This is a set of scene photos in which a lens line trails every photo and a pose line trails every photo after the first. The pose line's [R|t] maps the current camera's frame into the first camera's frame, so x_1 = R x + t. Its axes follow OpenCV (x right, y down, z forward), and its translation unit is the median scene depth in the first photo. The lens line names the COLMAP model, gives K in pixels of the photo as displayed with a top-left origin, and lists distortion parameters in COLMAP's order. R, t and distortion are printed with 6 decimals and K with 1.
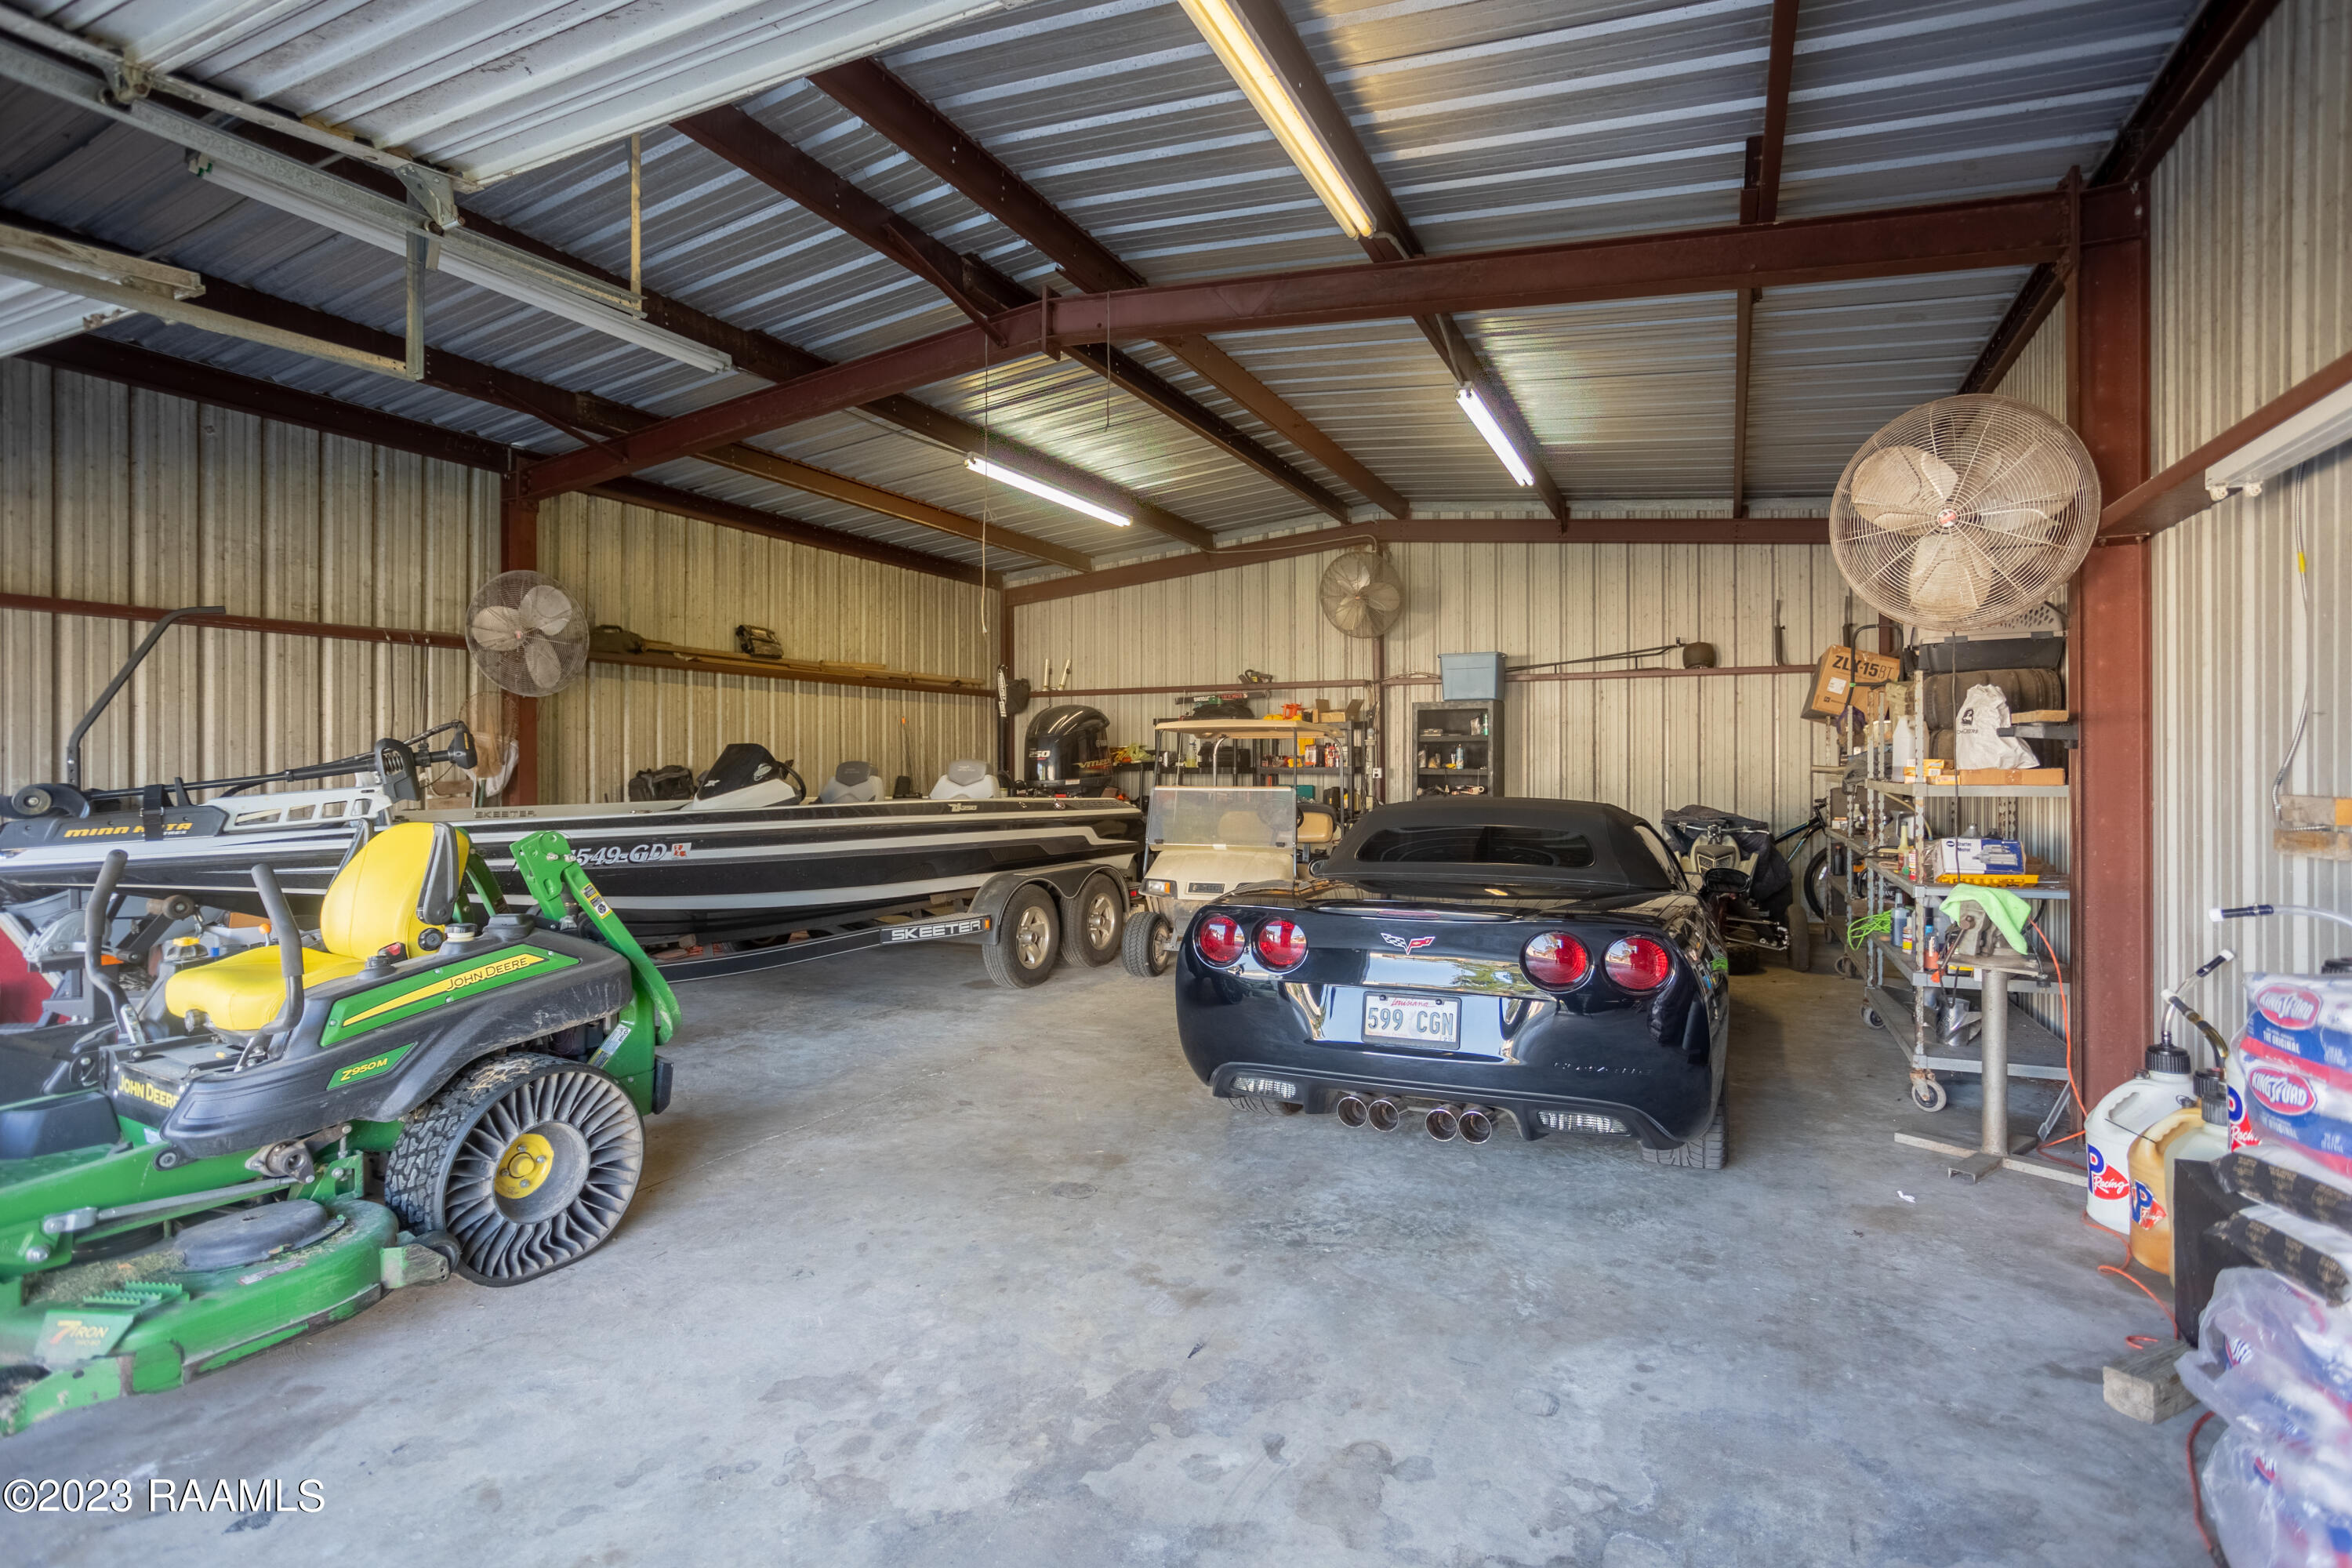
lens RADIAL K [[1138.4, 0, 1180.8], [0, 1138.4, 759.6], [0, 0, 1]] dist [0.001538, 0.000153]
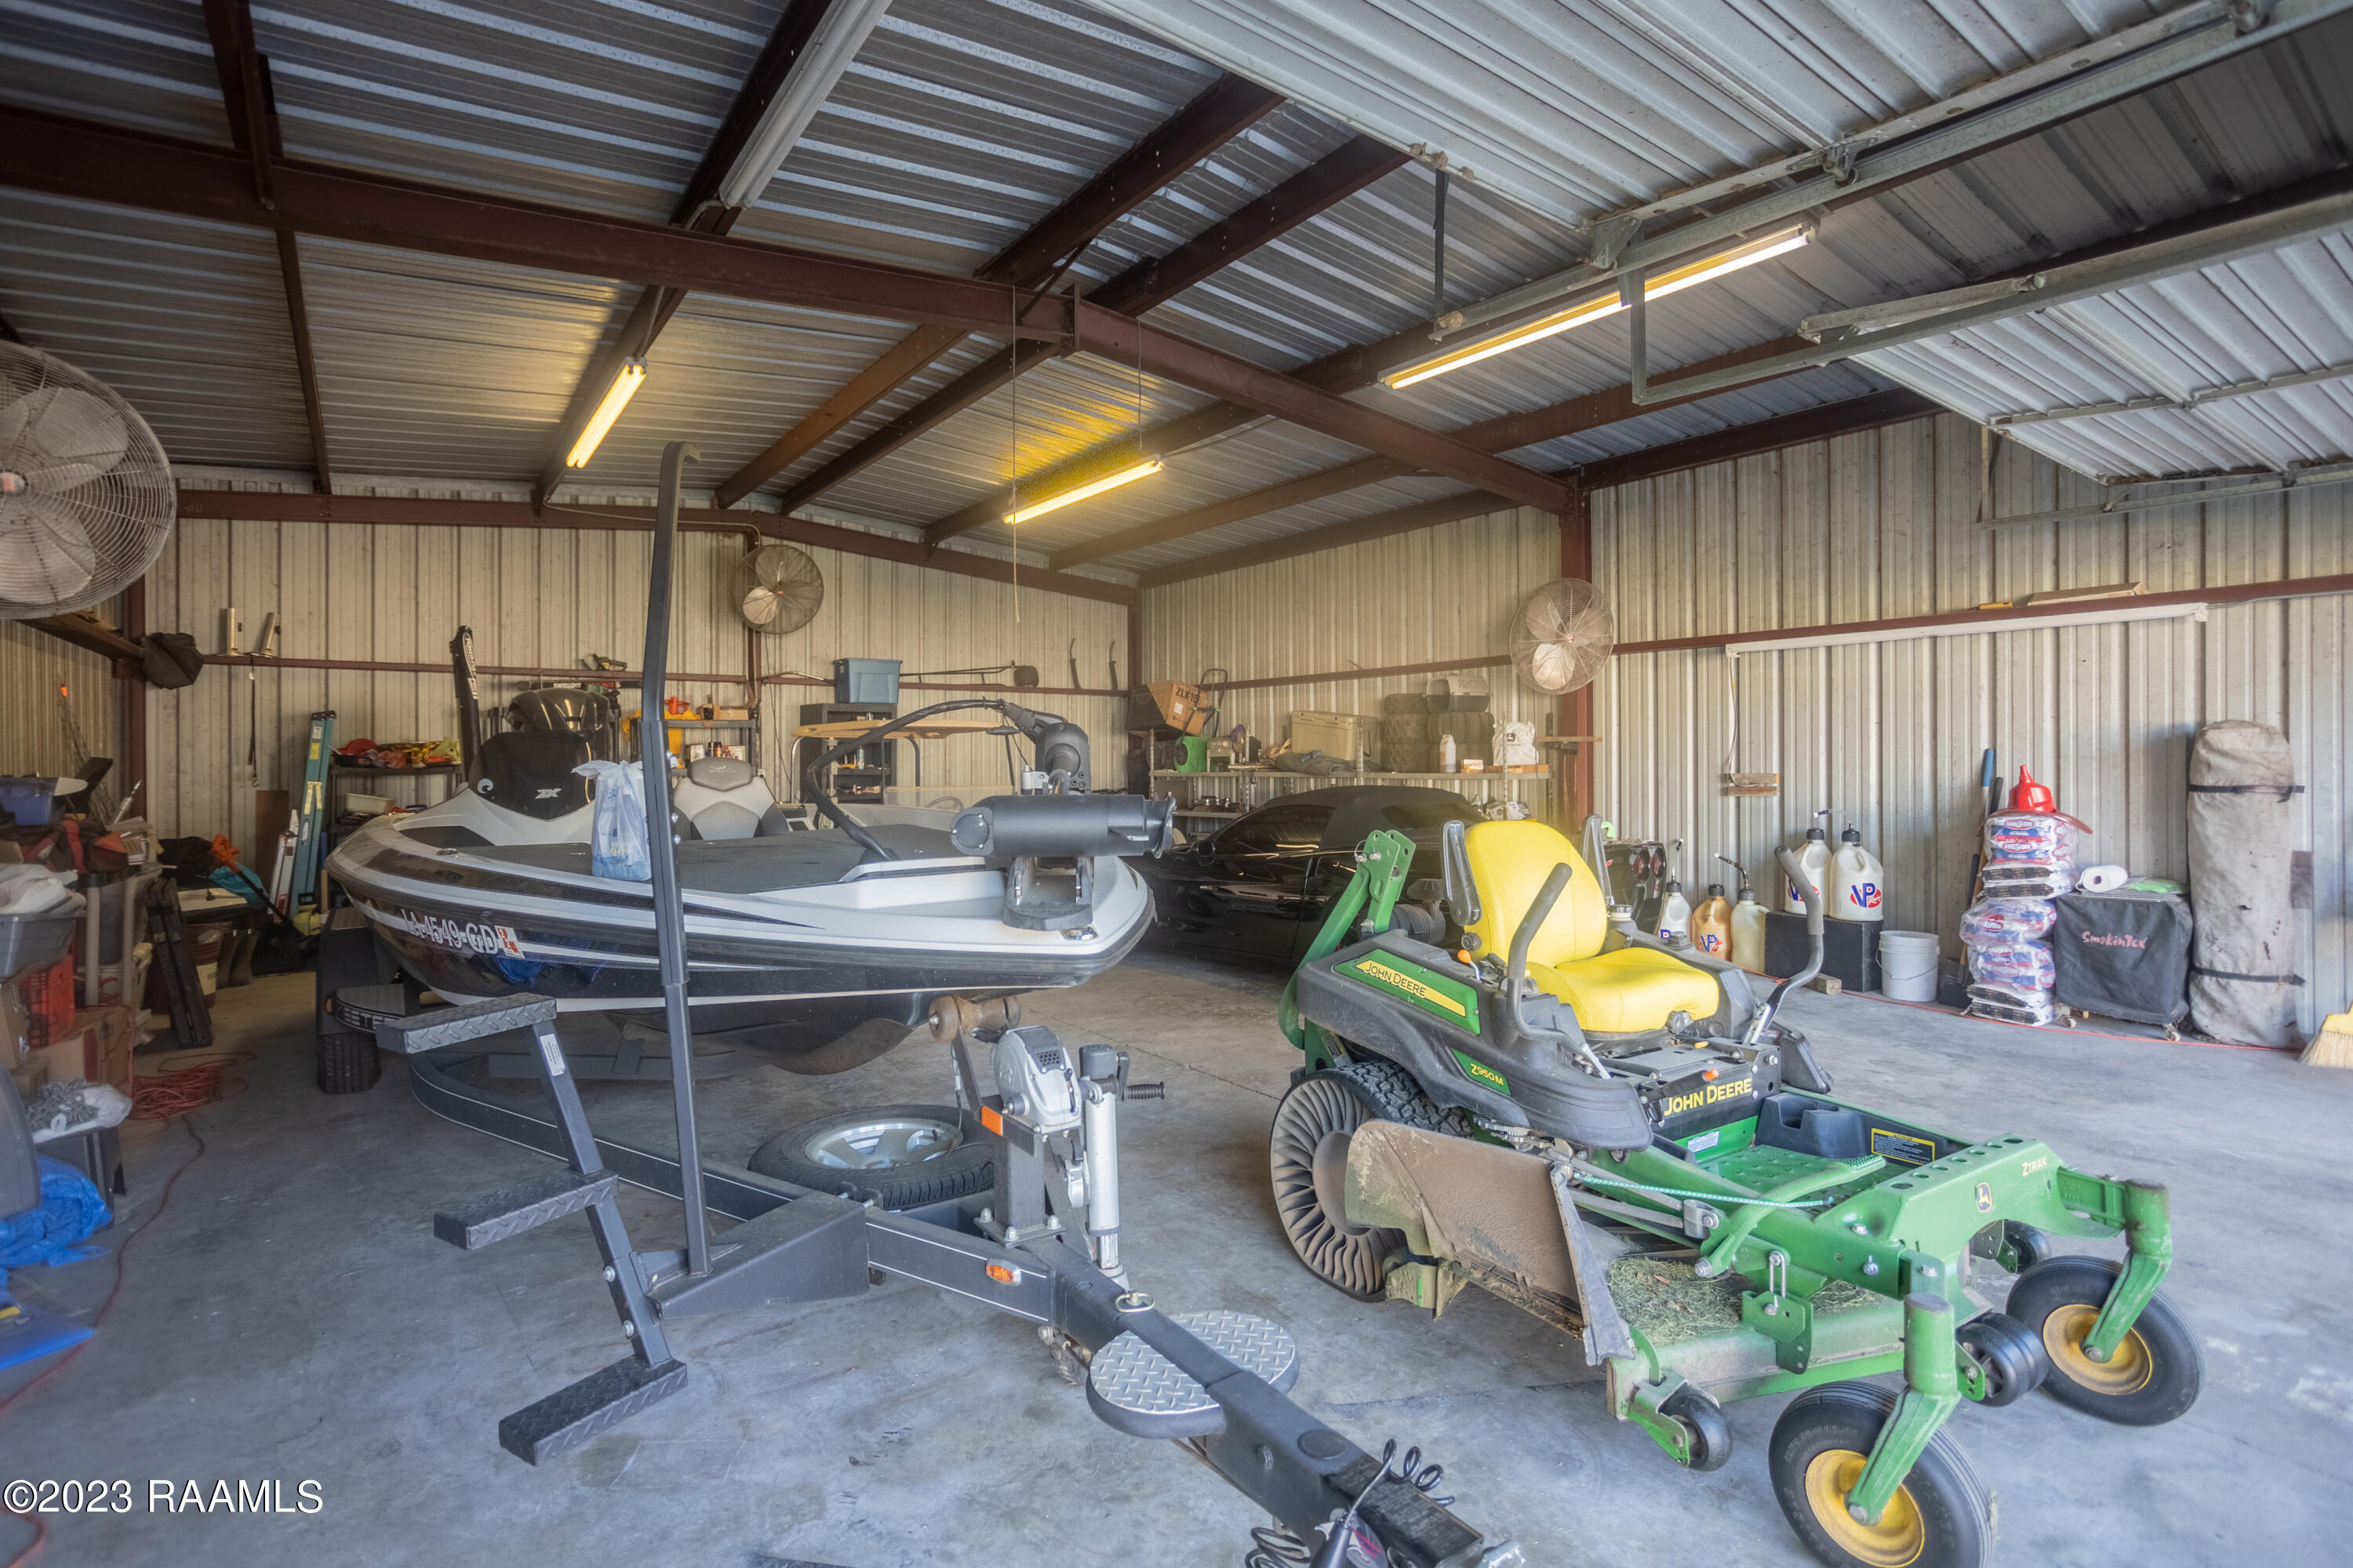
lens RADIAL K [[1128.0, 0, 1180.2], [0, 1128.0, 753.2], [0, 0, 1]] dist [-0.001818, -0.000124]
pose [[0.479777, 0.002717, 0.877387, -0.546978], [0.003667, 0.999980, -0.005102, 0.000136], [-0.877383, 0.005665, 0.479757, 0.258477]]
